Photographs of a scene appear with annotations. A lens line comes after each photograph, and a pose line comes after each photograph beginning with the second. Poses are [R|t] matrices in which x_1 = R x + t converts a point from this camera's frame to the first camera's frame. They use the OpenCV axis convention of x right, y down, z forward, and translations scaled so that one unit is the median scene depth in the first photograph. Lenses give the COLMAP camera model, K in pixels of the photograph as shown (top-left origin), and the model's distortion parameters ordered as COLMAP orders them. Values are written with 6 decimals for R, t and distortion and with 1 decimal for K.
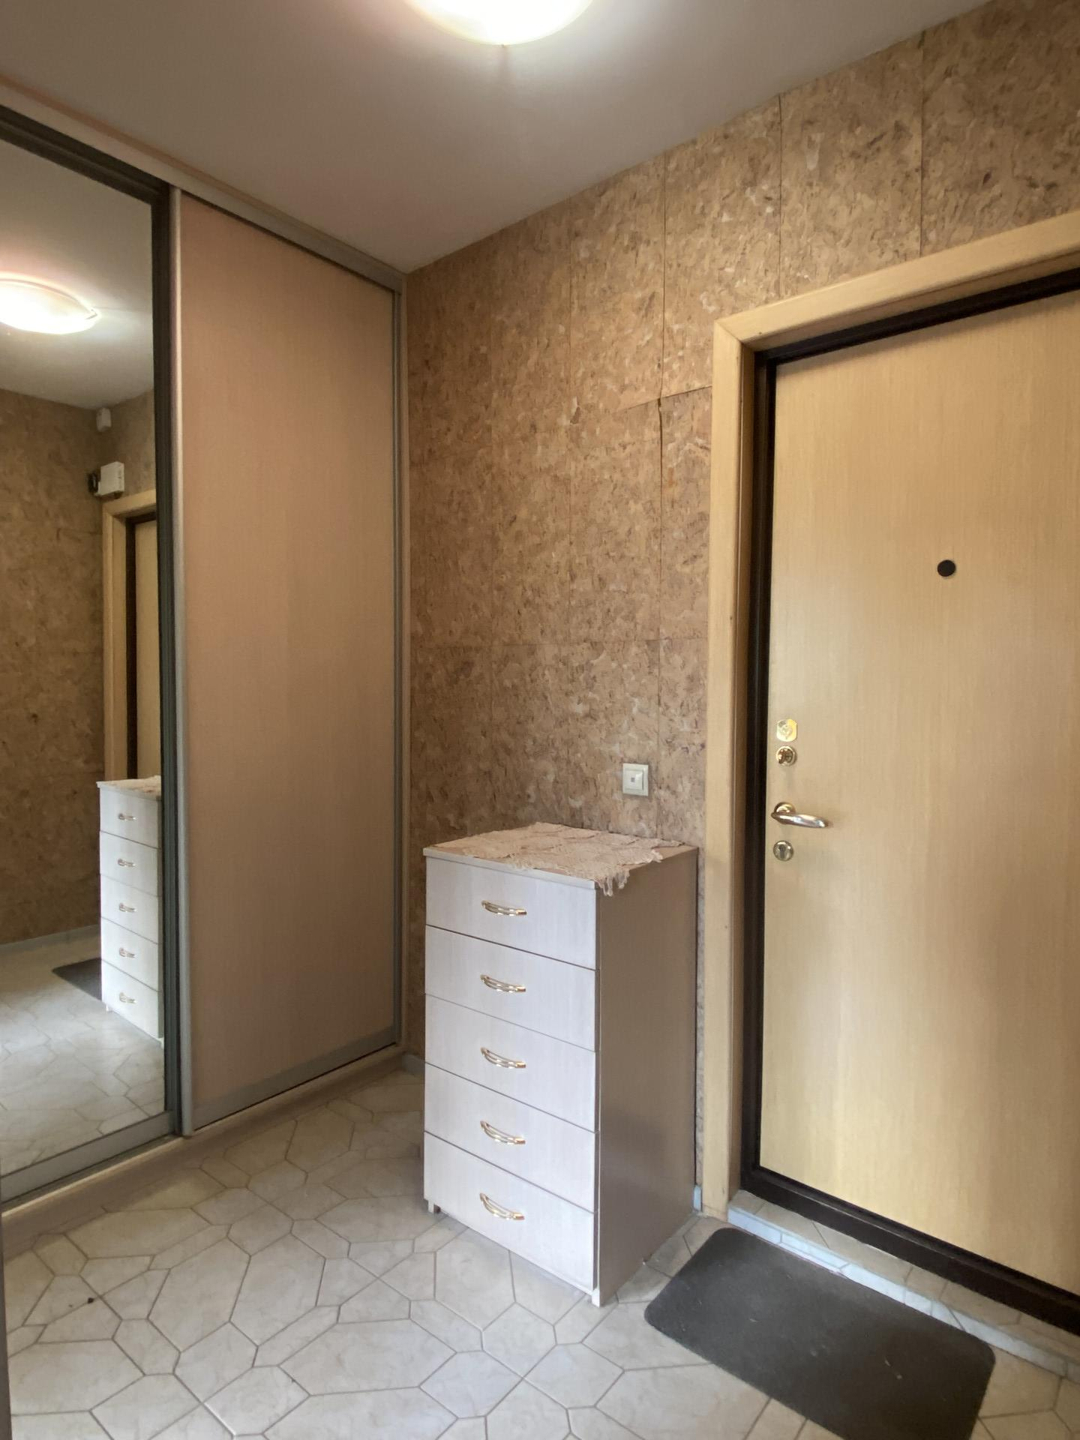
lens RADIAL K [[828.2, 0, 538.8], [0, 828.2, 724.7], [0, 0, 1]] dist [0.027715, -0.023237]
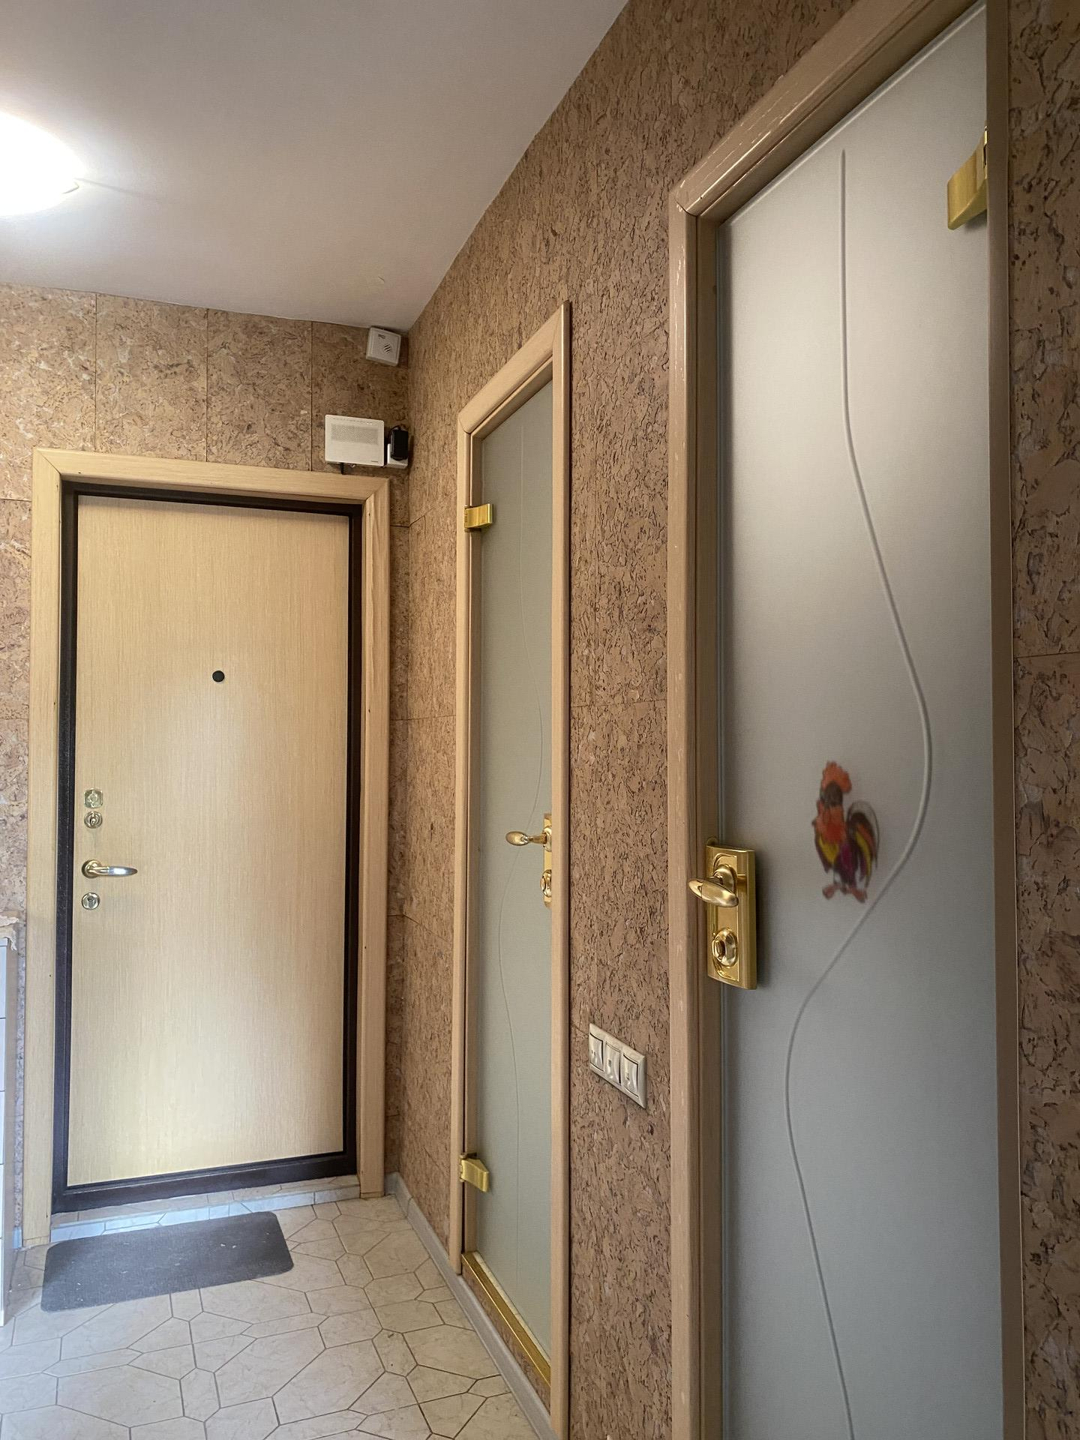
lens RADIAL K [[1111.2, 0, 542.1], [0, 1111.2, 712.2], [0, 0, 1]] dist [0.052426, -0.018316]
pose [[0.501623, 0.016092, 0.864937, -0.819663], [0.040085, 0.998321, -0.041821, -0.024710], [-0.864157, 0.055650, 0.500136, -0.390463]]
